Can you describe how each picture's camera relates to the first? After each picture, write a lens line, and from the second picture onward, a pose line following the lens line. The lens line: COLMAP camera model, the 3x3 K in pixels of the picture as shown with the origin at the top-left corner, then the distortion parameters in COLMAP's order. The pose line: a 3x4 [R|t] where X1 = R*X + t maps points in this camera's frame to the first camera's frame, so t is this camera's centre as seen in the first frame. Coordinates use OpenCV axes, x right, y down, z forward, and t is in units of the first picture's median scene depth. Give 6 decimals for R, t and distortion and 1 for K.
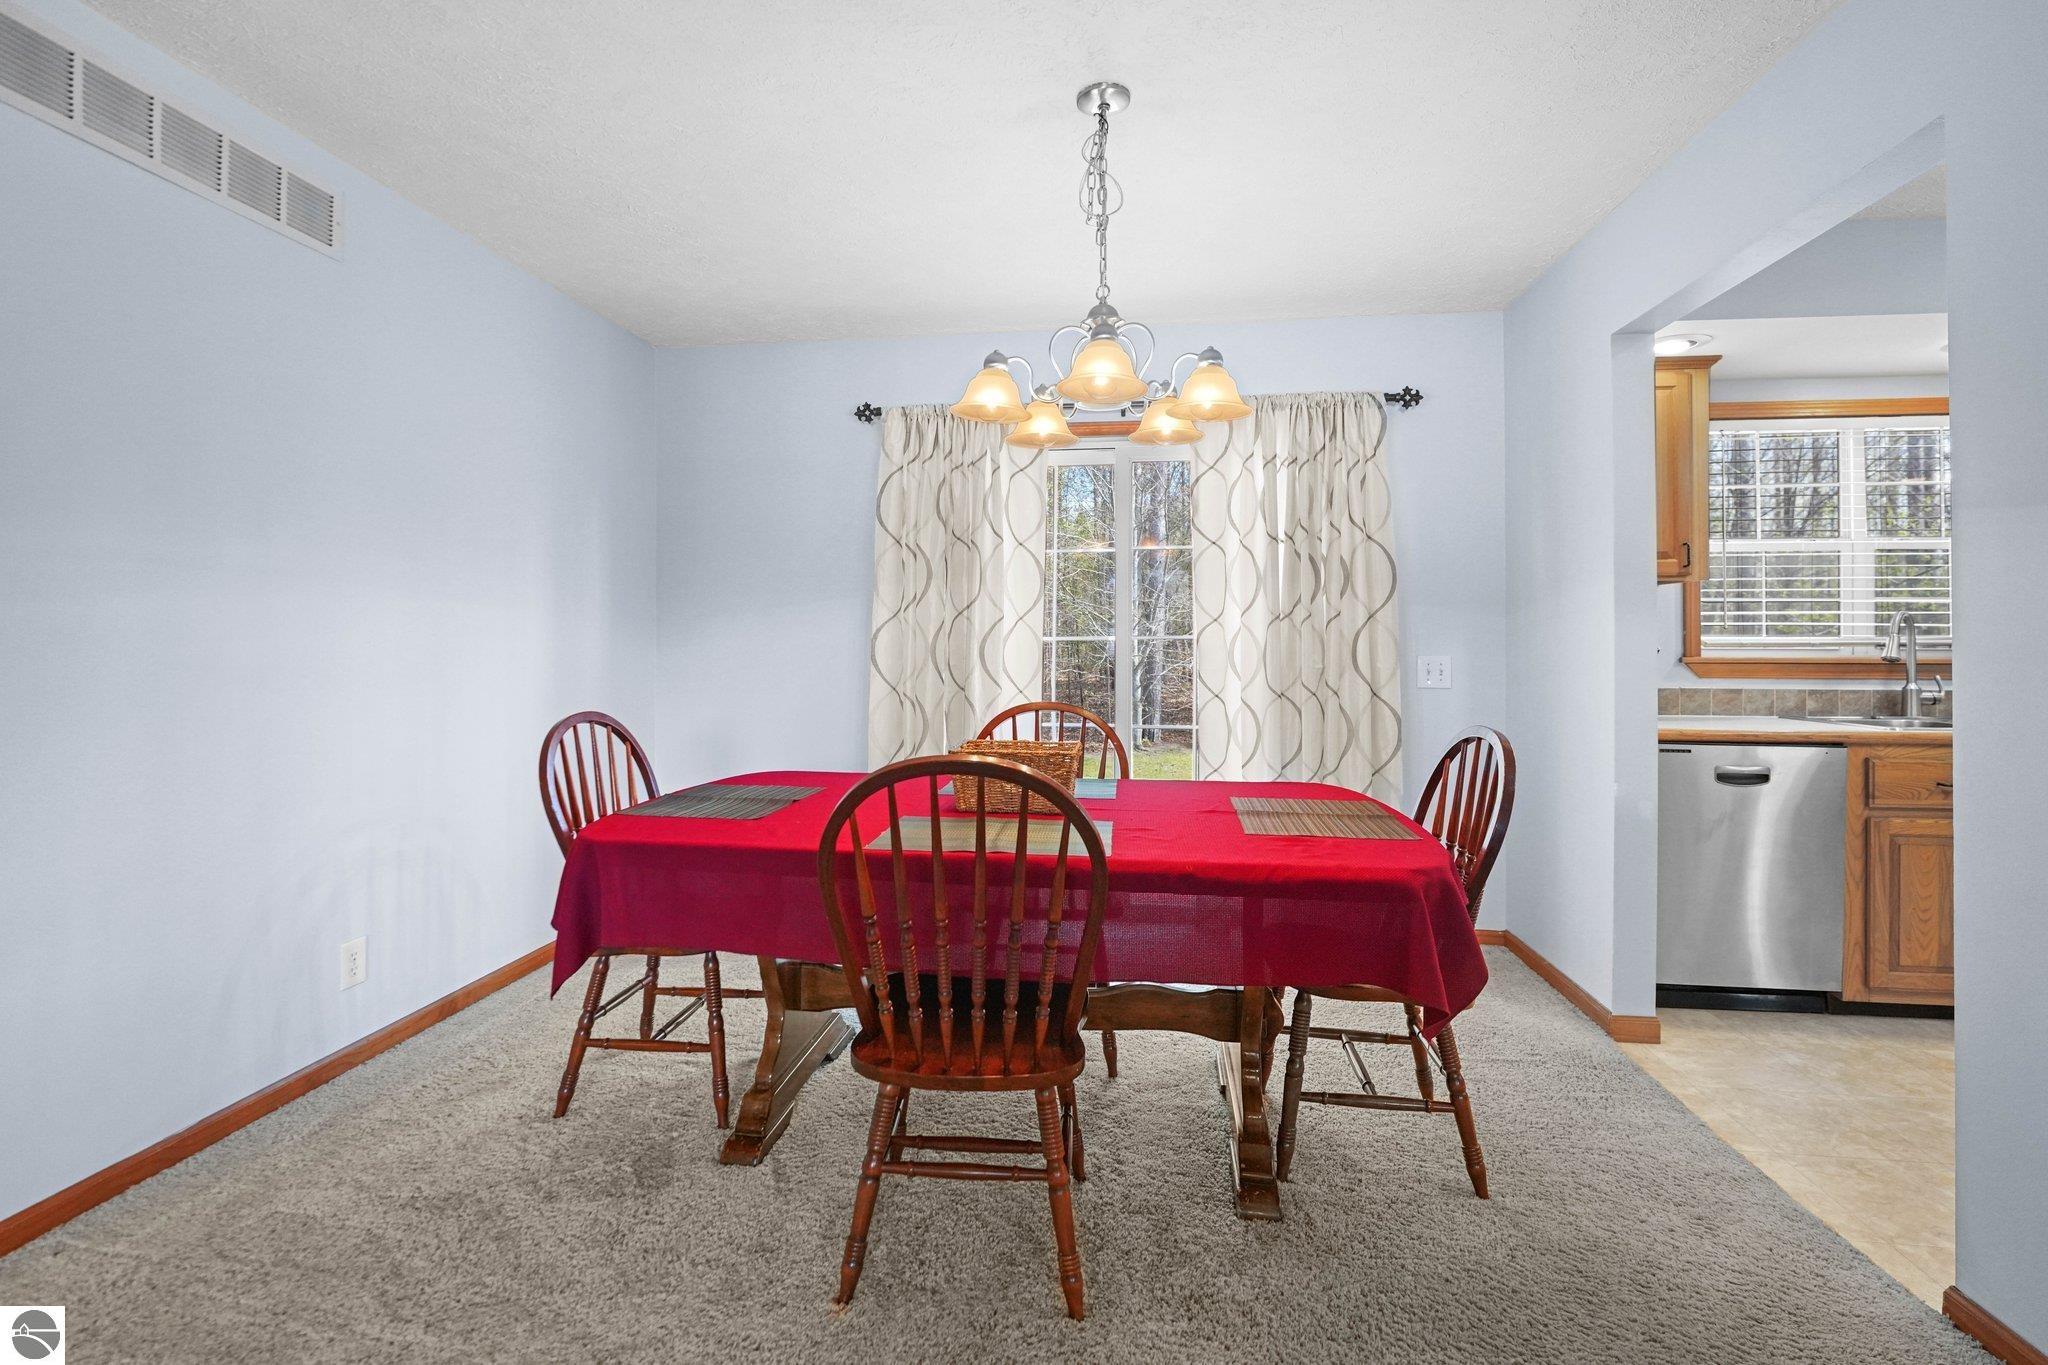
lens RADIAL K [[929.7, 0, 1010.6], [0, 929.7, 641.7], [0, 0, 1]] dist [-0.016665, 0.000814]
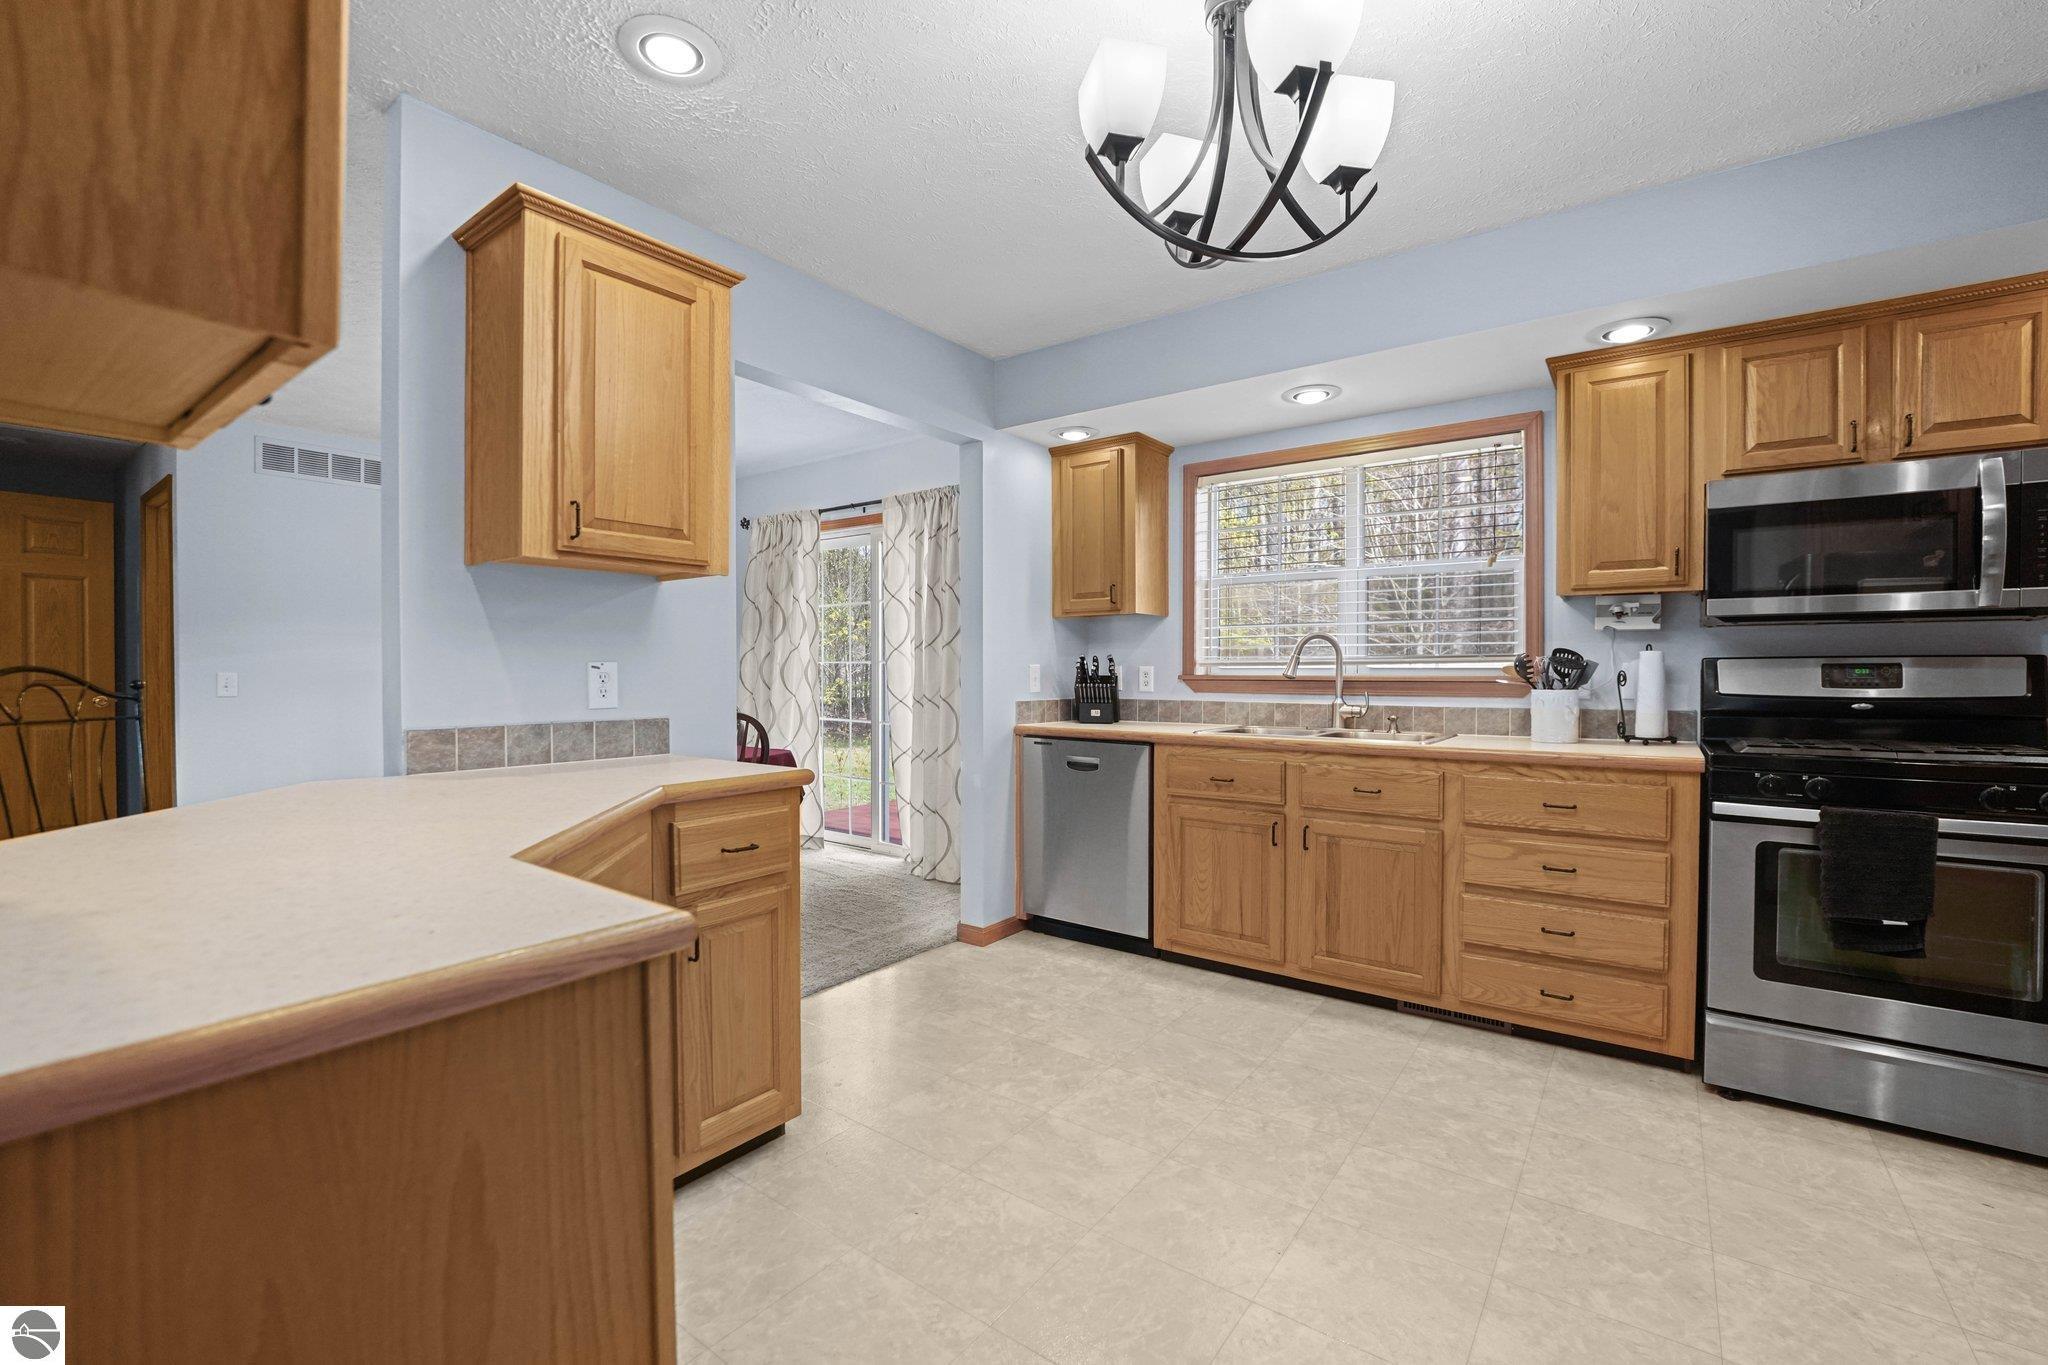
lens RADIAL K [[863.4, 0, 1019.6], [0, 863.4, 679.5], [0, 0, 1]] dist [-0.042487, 0.008280]
pose [[0.875970, 0.005109, -0.482339, 1.349585], [0.001062, 0.999921, 0.012521, 0.010742], [0.482365, -0.011481, 0.875895, -0.117502]]
